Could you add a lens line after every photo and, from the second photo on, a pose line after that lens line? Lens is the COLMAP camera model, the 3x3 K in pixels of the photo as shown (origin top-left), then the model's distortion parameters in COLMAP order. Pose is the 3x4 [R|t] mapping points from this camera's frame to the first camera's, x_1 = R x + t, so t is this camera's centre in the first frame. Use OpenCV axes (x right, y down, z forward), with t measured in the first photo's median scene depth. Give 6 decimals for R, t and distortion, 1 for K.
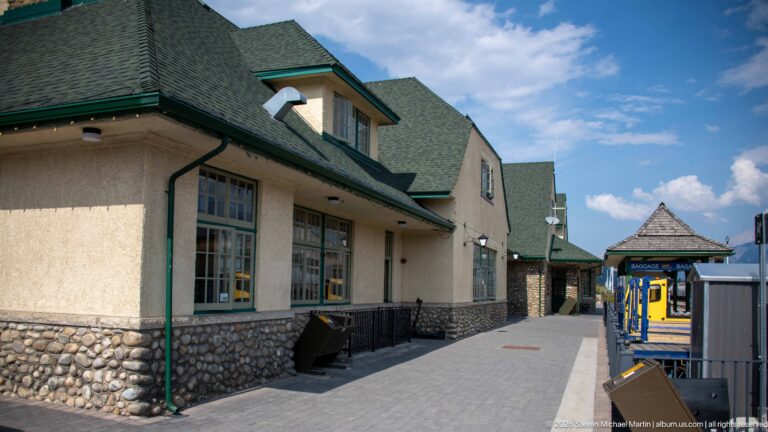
lens RADIAL K [[610.4, 0, 383.3], [0, 610.4, 250.0], [0, 0, 1]] dist [-0.113757, 0.006736]
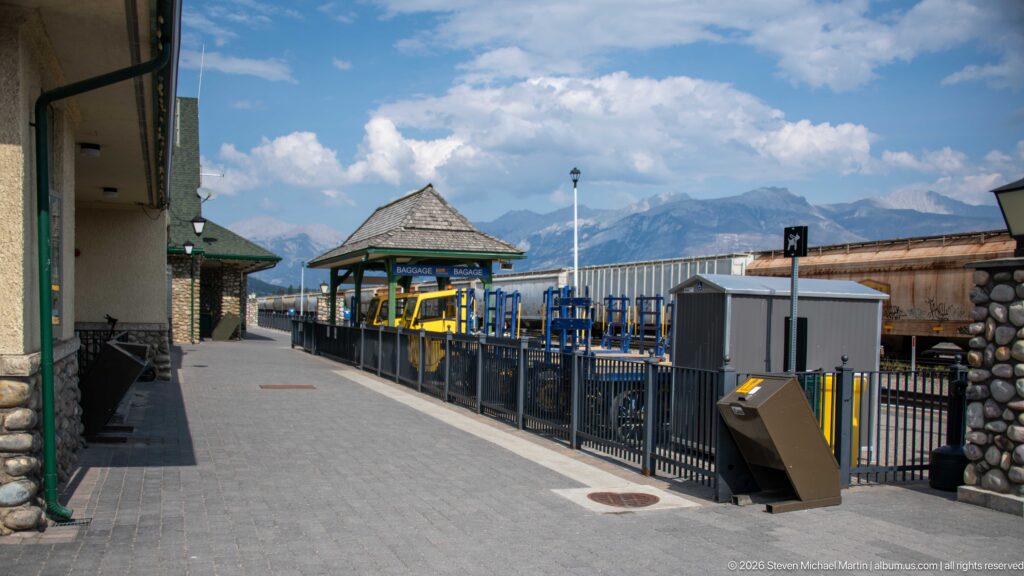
lens RADIAL K [[956.6, 0, 511.8], [0, 956.6, 347.1], [0, 0, 1]] dist [0.001684, 0.003209]
pose [[0.768778, -0.032171, 0.638706, -0.215331], [-0.040139, 0.994337, 0.098398, 0.000515], [-0.638255, -0.101283, 0.763133, 0.014572]]
